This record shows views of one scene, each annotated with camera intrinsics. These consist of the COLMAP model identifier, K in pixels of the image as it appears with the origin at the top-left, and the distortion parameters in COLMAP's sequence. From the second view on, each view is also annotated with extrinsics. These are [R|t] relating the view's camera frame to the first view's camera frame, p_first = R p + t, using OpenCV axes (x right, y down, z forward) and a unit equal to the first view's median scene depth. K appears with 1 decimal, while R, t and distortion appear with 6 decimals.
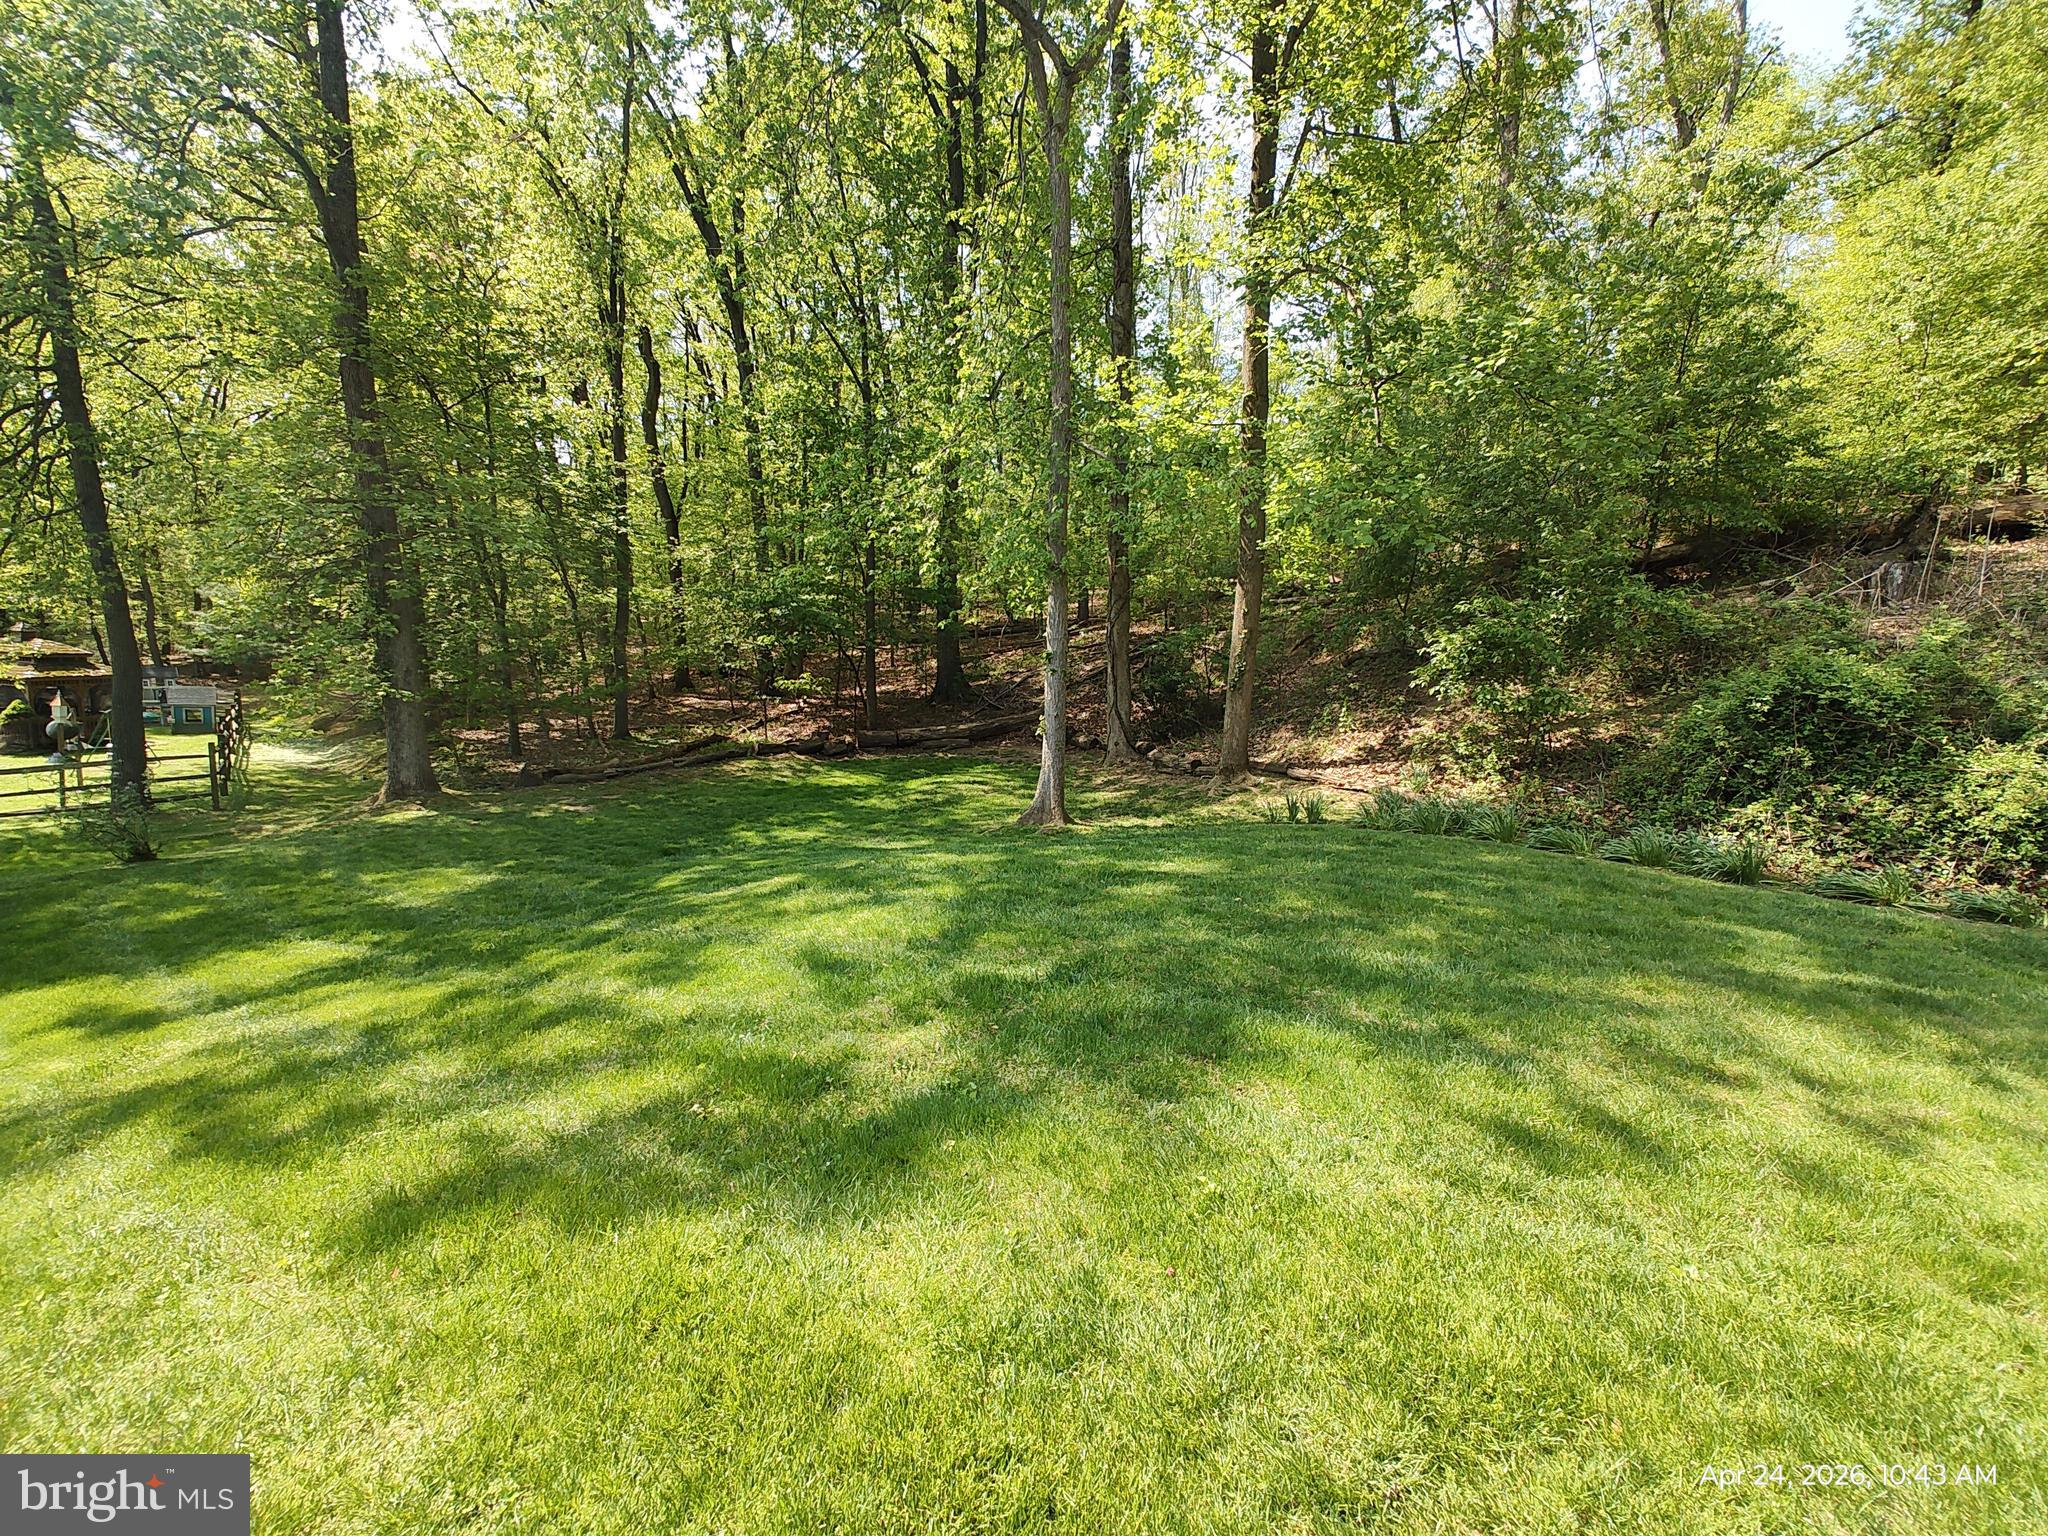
lens RADIAL K [[842.7, 0, 1024.5], [0, 842.7, 770.1], [0, 0, 1]] dist [0.002694, -0.000674]
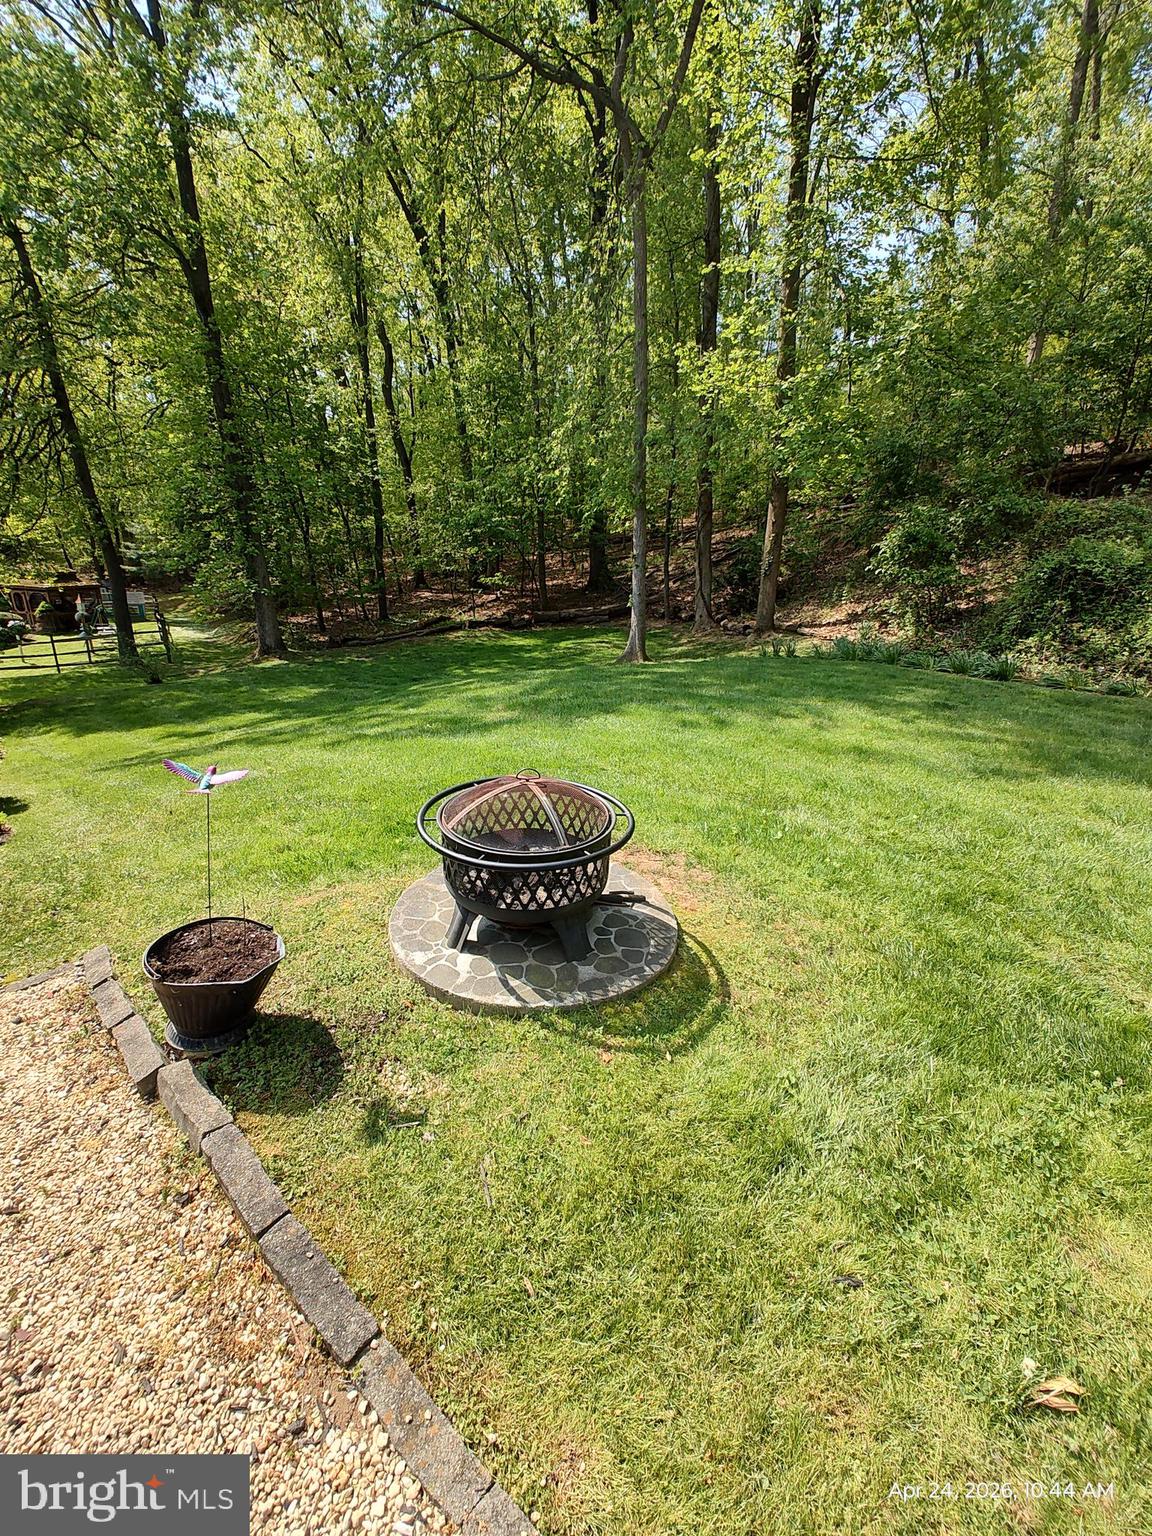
lens RADIAL K [[632.0, 0, 574.1], [0, 632.0, 766.2], [0, 0, 1]] dist [0.002694, -0.000674]
pose [[0.987844, 0.020227, -0.154125, 0.059134], [0.008522, 0.982960, 0.183620, 0.019343], [0.155213, -0.182702, 0.970839, -0.140692]]
